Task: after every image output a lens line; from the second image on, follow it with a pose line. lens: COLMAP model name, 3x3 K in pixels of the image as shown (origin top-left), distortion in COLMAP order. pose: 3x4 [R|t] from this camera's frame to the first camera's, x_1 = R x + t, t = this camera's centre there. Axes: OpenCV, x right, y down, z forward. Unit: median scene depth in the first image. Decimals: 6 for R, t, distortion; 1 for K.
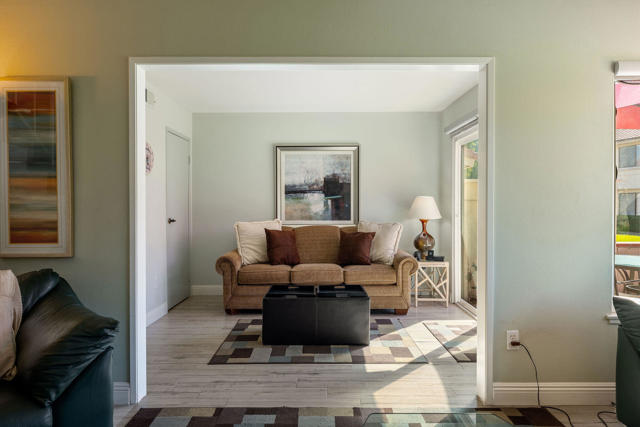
lens RADIAL K [[400.3, 0, 318.5], [0, 400.3, 210.5], [0, 0, 1]] dist [-0.001827, -0.000485]
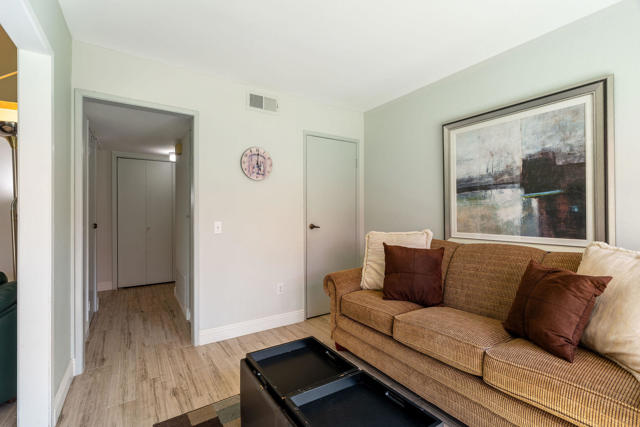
lens RADIAL K [[286.0, 0, 318.8], [0, 286.0, 212.2], [0, 0, 1]] dist [-0.005373, -0.000243]
pose [[0.552136, -0.001822, -0.833752, 0.207553], [-0.005369, 0.999969, -0.005740, -0.005062], [0.833737, 0.007646, 0.552109, 0.593810]]
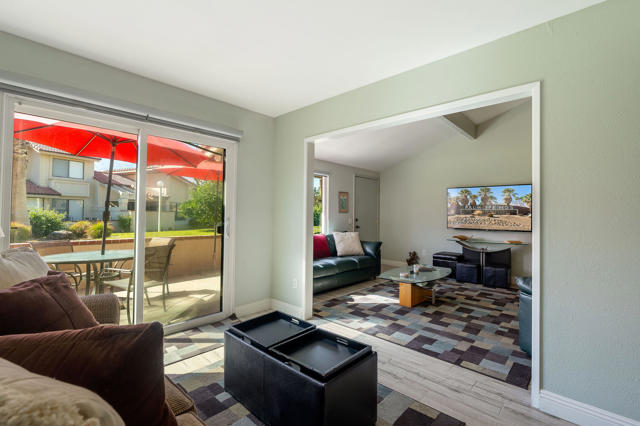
lens RADIAL K [[292.6, 0, 317.7], [0, 292.6, 211.9], [0, 0, 1]] dist [-0.006757, 0.000621]
pose [[-0.729650, -0.002706, 0.683815, -0.279766], [-0.007029, 0.999969, -0.003543, -0.011761], [-0.683784, -0.007392, -0.729647, 0.994166]]
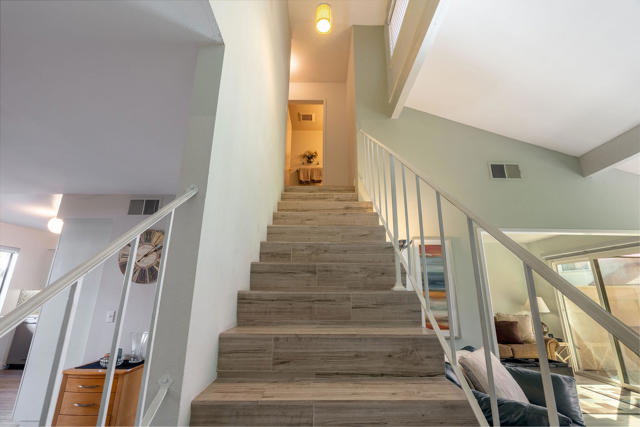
lens RADIAL K [[286.0, 0, 318.8], [0, 286.0, 212.2], [0, 0, 1]] dist [-0.005373, -0.000243]
pose [[0.999897, 0.013146, 0.005802, -0.617643], [-0.010901, 0.957024, -0.289805, -0.021026], [-0.009362, 0.289712, 0.957068, -0.172010]]
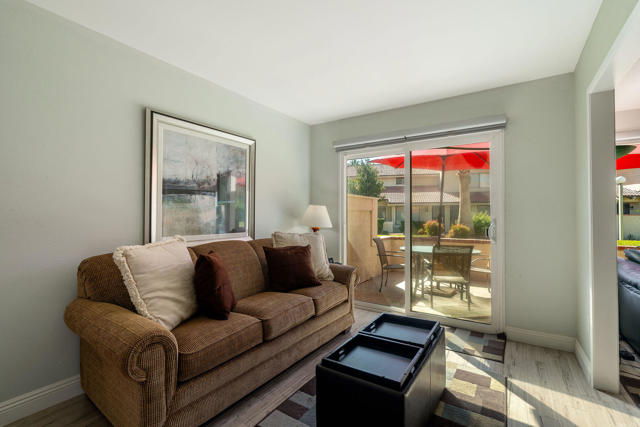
lens RADIAL K [[292.6, 0, 317.7], [0, 292.6, 212.4], [0, 0, 1]] dist [-0.006757, 0.000621]
pose [[0.556263, 0.011742, 0.830923, -0.352440], [0.005530, 0.999826, -0.017831, -0.003722], [-0.830988, 0.014514, 0.556101, 0.612882]]
